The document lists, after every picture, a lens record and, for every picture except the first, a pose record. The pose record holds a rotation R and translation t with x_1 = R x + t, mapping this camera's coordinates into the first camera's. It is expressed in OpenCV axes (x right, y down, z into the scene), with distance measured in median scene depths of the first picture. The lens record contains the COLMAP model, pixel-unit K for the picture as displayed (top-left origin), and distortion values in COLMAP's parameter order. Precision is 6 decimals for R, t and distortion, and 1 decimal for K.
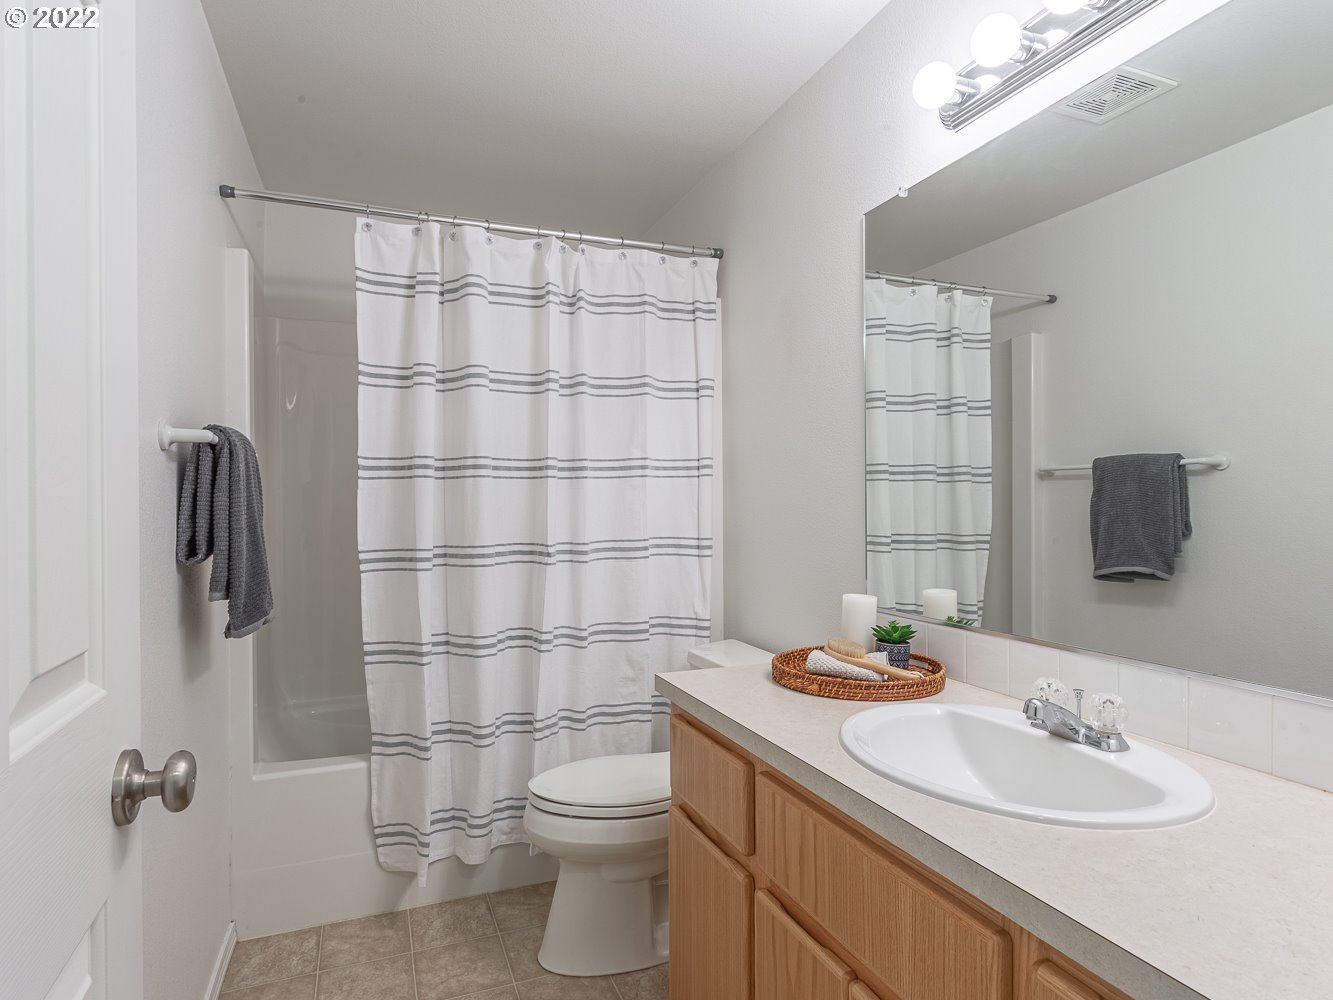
lens RADIAL K [[720.8, 0, 667.2], [0, 720.8, 495.4], [0, 0, 1]] dist [0.002476, 0.002756]
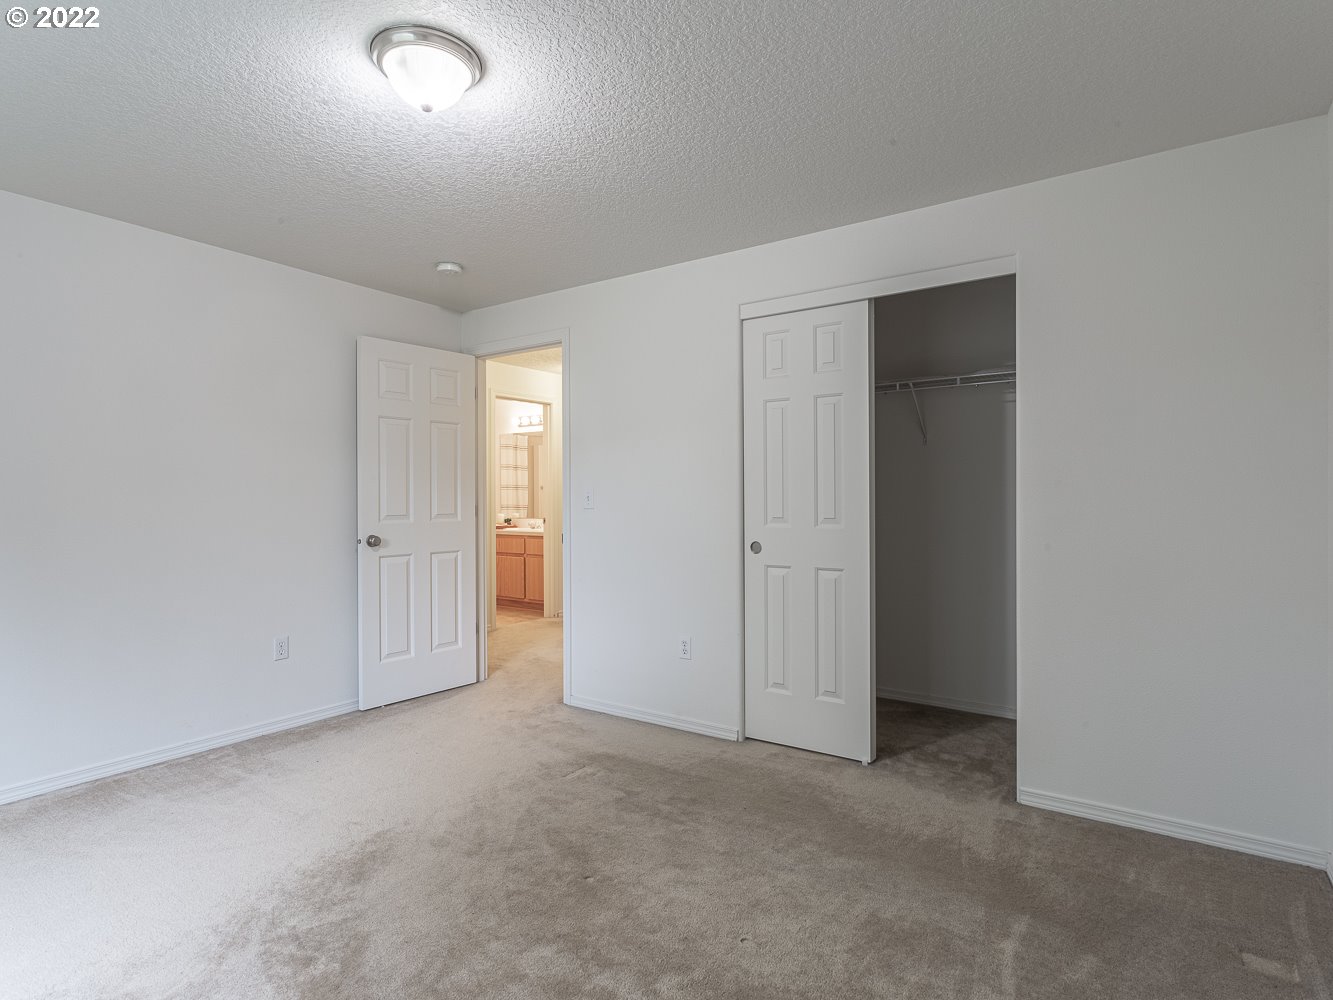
lens RADIAL K [[720.8, 0, 657.9], [0, 720.8, 497.5], [0, 0, 1]] dist [0.002476, 0.002756]
pose [[0.834952, -0.002565, 0.550317, -0.941901], [0.001782, 0.999996, 0.001956, 0.012933], [-0.550320, -0.000653, 0.834954, -2.254435]]
